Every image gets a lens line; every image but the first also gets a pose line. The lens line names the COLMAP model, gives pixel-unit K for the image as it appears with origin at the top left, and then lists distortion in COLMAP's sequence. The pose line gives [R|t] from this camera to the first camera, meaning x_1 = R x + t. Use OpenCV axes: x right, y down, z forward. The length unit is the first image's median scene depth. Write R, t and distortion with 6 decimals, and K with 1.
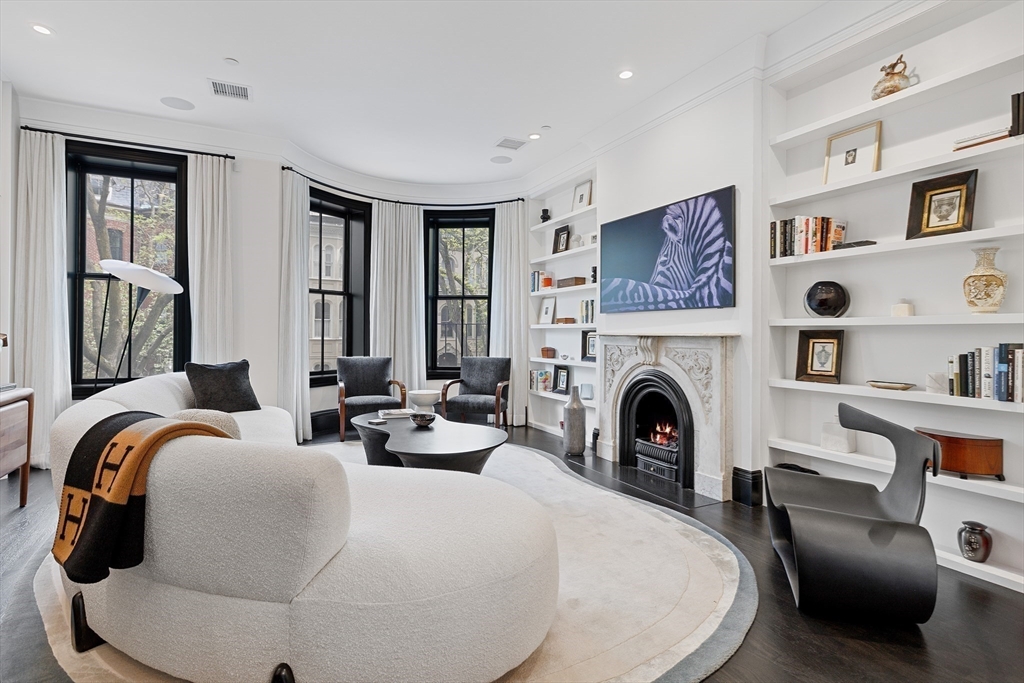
lens RADIAL K [[493.1, 0, 503.0], [0, 493.1, 338.6], [0, 0, 1]] dist [-0.003687, 0.001699]
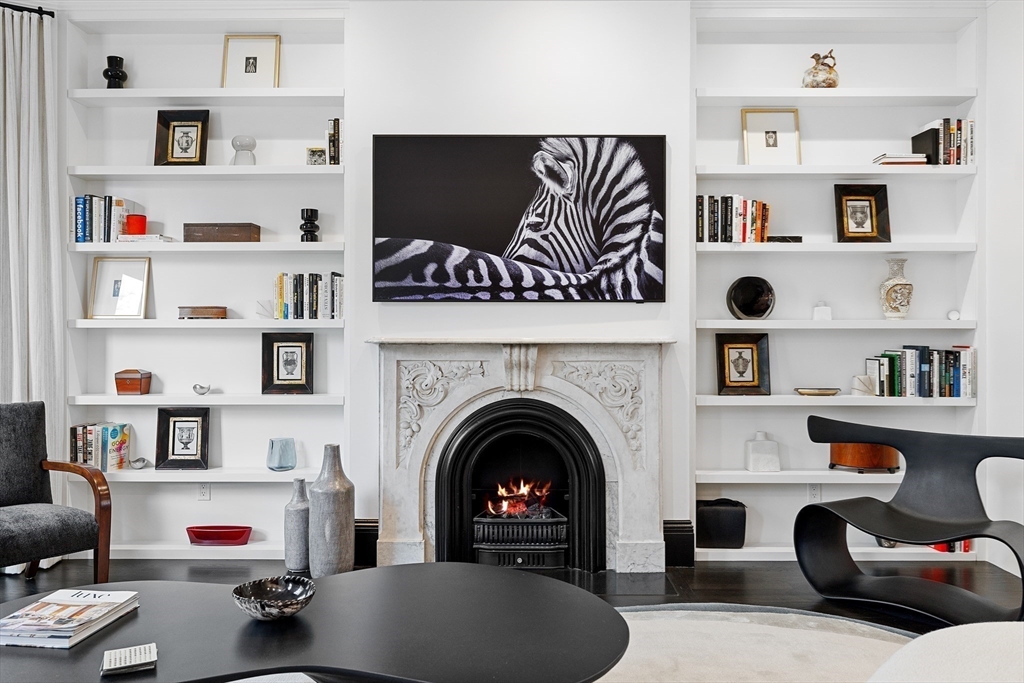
lens RADIAL K [[753.3, 0, 505.6], [0, 753.3, 337.4], [0, 0, 1]] dist [-0.001299, 0.002435]
pose [[0.468735, -0.012366, 0.883252, -0.559138], [0.013079, 0.999890, 0.007059, -0.020485], [-0.883242, 0.008243, 0.468845, 0.608396]]
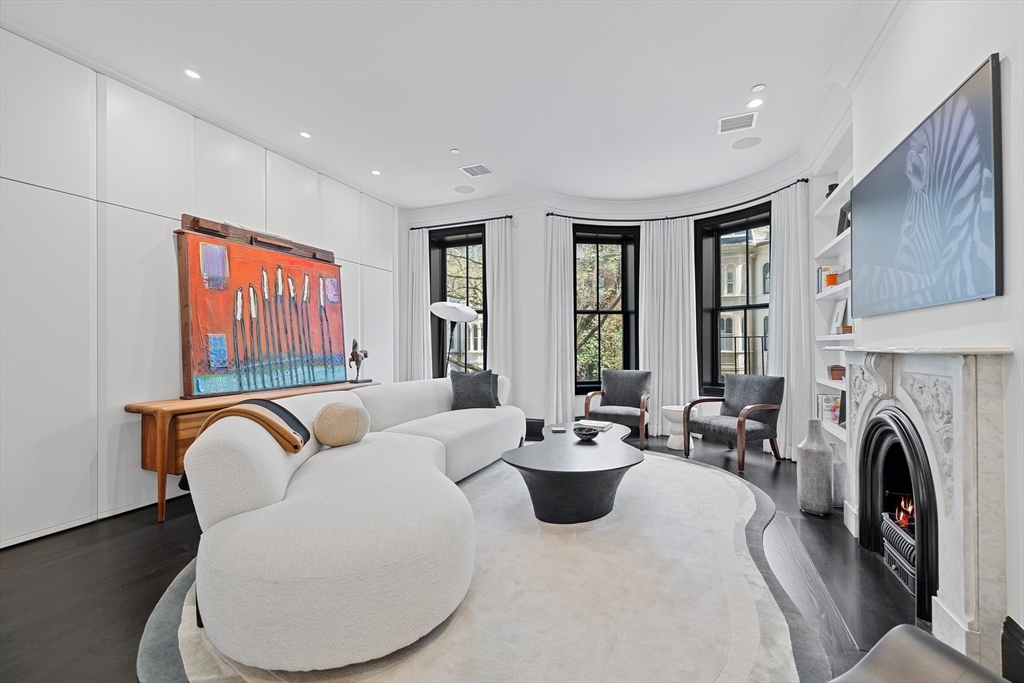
lens RADIAL K [[433.8, 0, 516.2], [0, 433.8, 348.3], [0, 0, 1]] dist [0.000843, 0.000050]
pose [[0.661884, -0.004344, -0.749594, 0.422006], [-0.000921, 0.999978, -0.006608, -0.006262], [0.749606, 0.005064, 0.661865, 0.301106]]
